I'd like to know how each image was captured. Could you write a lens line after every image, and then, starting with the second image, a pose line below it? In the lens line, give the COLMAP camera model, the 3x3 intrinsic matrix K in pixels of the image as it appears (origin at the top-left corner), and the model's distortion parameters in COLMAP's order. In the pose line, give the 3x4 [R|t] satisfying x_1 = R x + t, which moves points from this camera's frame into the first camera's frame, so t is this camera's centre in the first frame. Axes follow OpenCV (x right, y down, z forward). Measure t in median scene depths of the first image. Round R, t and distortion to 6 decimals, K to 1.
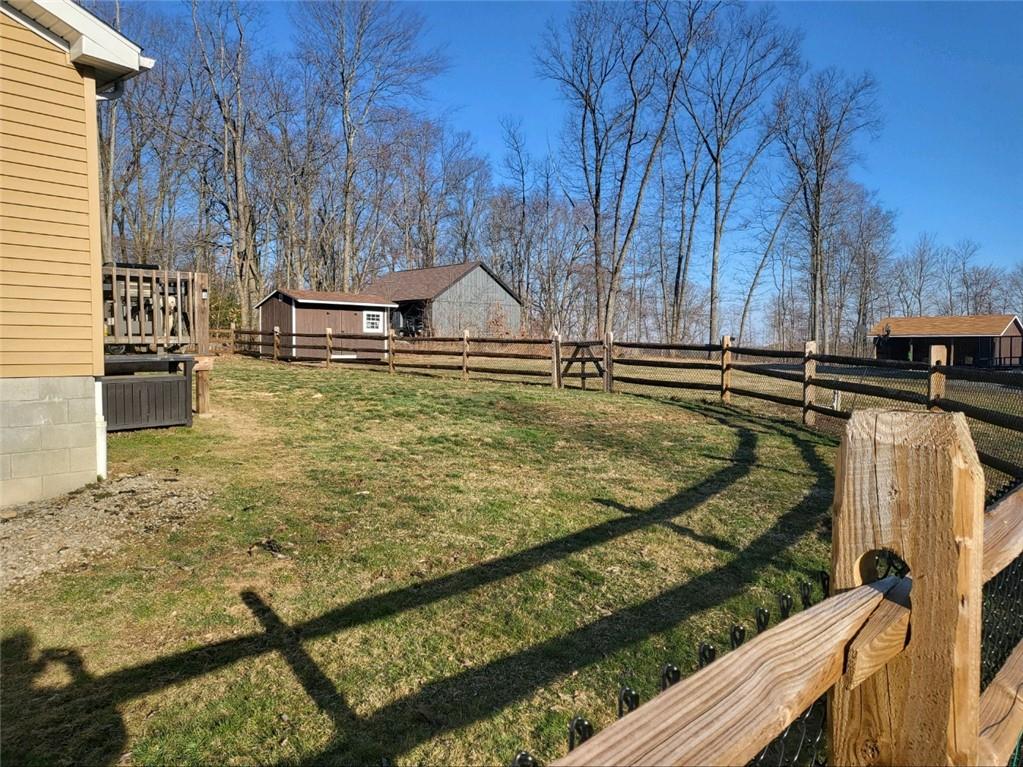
lens RADIAL K [[754.7, 0, 511.5], [0, 754.7, 383.5], [0, 0, 1]] dist [0.006643, 0.001034]
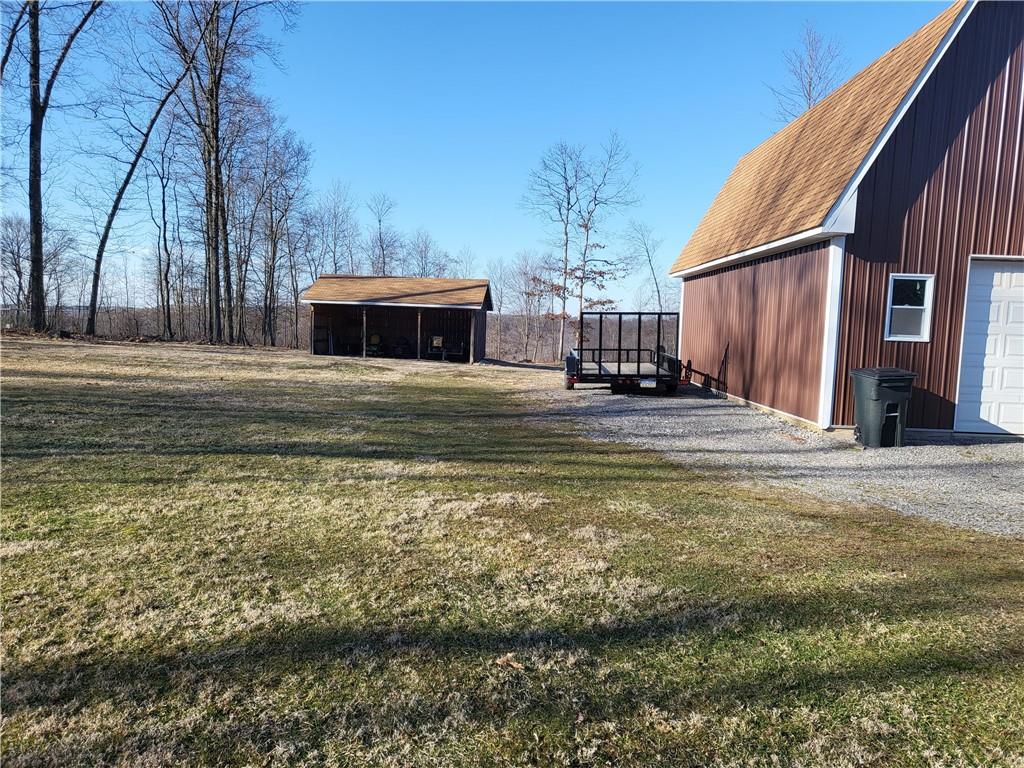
lens RADIAL K [[755.4, 0, 512.0], [0, 755.4, 384.0], [0, 0, 1]] dist [0.006643, 0.001034]
pose [[0.722533, -0.045782, 0.689819, 0.107558], [0.010206, 0.998403, 0.055572, -0.019545], [-0.691261, -0.033113, 0.721846, 0.288078]]
